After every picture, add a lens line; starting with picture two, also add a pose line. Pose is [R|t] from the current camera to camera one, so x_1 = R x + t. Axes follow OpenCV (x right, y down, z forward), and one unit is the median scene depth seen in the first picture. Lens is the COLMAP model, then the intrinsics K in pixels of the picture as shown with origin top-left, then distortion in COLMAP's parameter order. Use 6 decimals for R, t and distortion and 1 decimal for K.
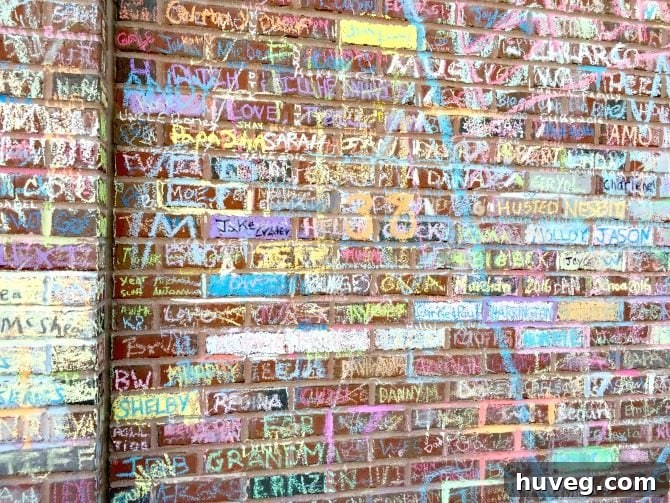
lens RADIAL K [[587.9, 0, 348.0], [0, 587.9, 249.7], [0, 0, 1]] dist [0.086089, -0.111052]
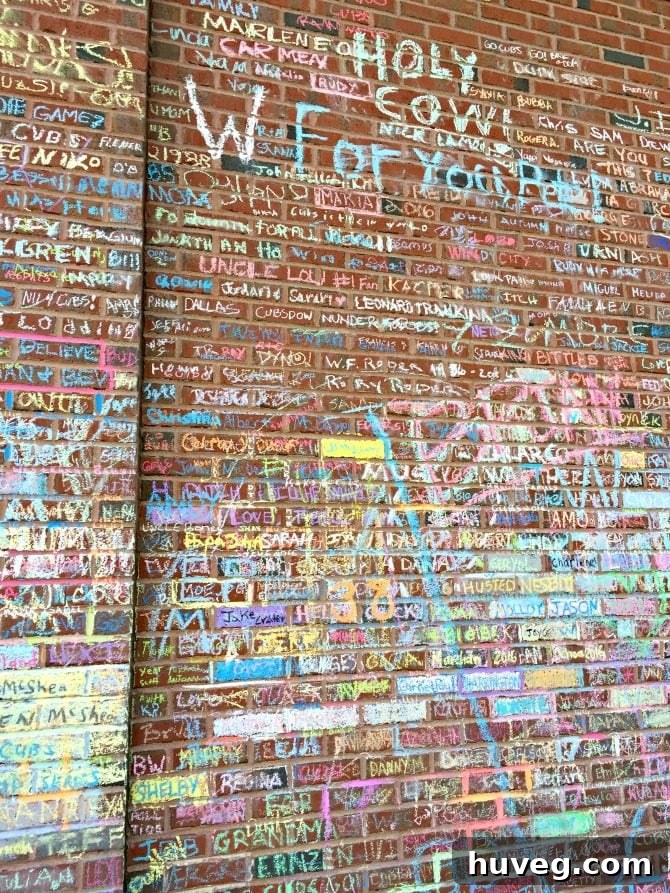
lens RADIAL K [[783.5, 0, 351.3], [0, 783.5, 445.9], [0, 0, 1]] dist [0.086089, -0.111052]
pose [[0.996574, -0.034017, 0.075390, -0.072985], [0.049964, 0.973995, -0.220990, -0.012810], [-0.065912, 0.223999, 0.972358, -0.564145]]
